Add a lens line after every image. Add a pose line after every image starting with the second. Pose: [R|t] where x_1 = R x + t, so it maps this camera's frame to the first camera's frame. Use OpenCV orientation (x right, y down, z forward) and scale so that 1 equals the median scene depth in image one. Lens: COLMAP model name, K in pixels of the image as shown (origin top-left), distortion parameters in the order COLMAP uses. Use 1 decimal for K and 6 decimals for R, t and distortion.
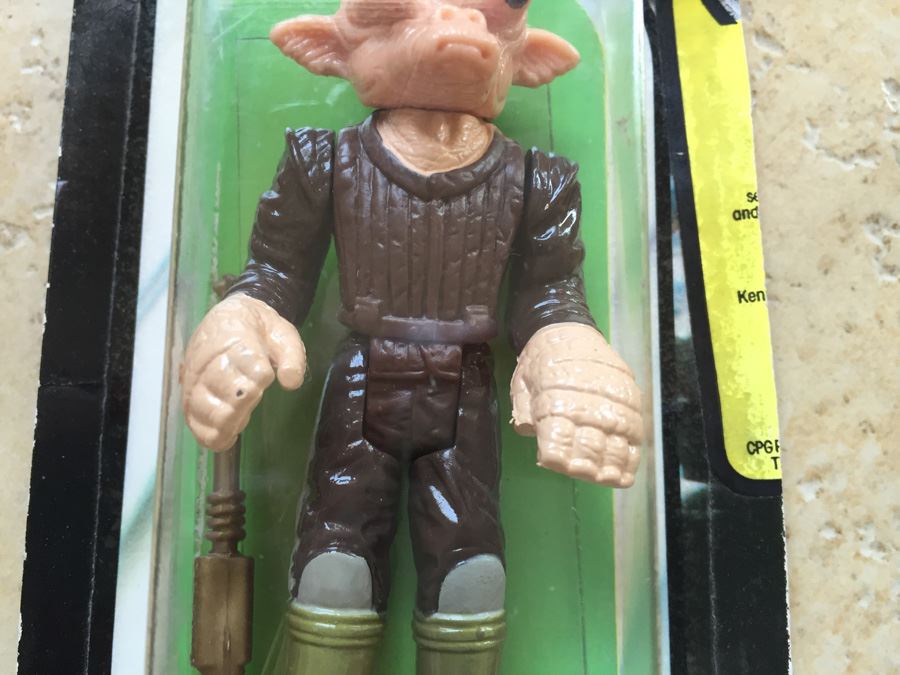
lens RADIAL K [[810.7, 0, 448.9], [0, 810.7, 335.7], [0, 0, 1]] dist [0.072650, -0.181982]
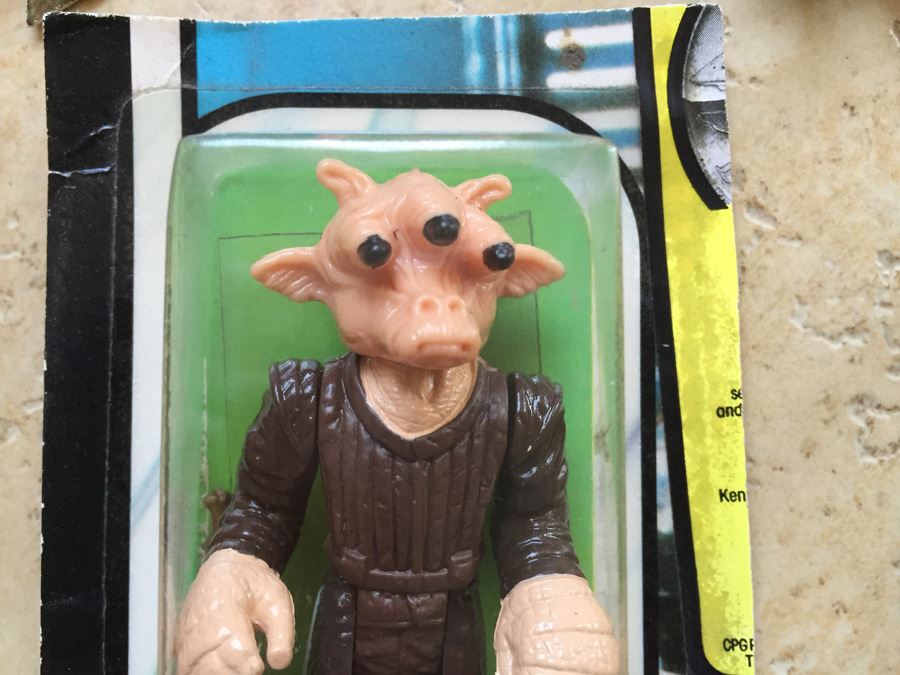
lens RADIAL K [[804.9, 0, 450.9], [0, 804.9, 343.8], [0, 0, 1]] dist [0.078641, -0.188367]
pose [[0.999958, -0.009176, 0.000359, 0.019188], [0.009074, 0.993401, 0.114329, -0.339041], [-0.001406, -0.114321, 0.993443, 0.014581]]
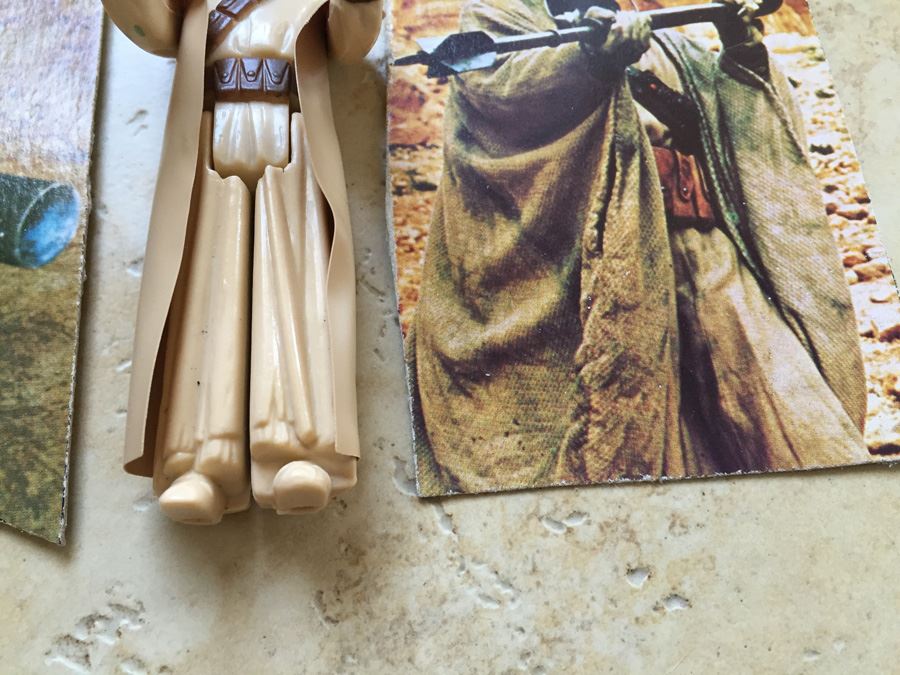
lens RADIAL K [[804.9, 0, 450.9], [0, 804.9, 343.8], [0, 0, 1]] dist [0.078641, -0.188367]
pose [[0.997160, -0.049602, 0.056678, 0.731296], [0.059671, 0.979453, -0.192640, -0.734472], [-0.045958, 0.195475, 0.979631, -0.000986]]
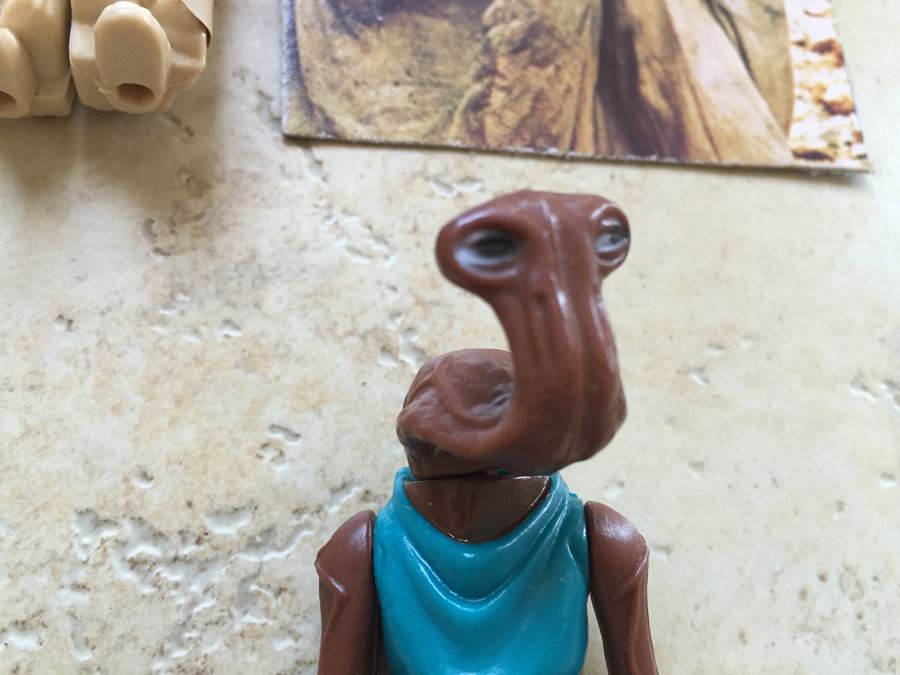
lens RADIAL K [[810.7, 0, 448.9], [0, 810.7, 335.7], [0, 0, 1]] dist [0.072650, -0.181982]
pose [[0.982946, 0.032799, 0.180943, 0.763471], [-0.002954, 0.986655, -0.162797, -0.371704], [-0.183868, 0.159487, 0.969926, 0.227410]]
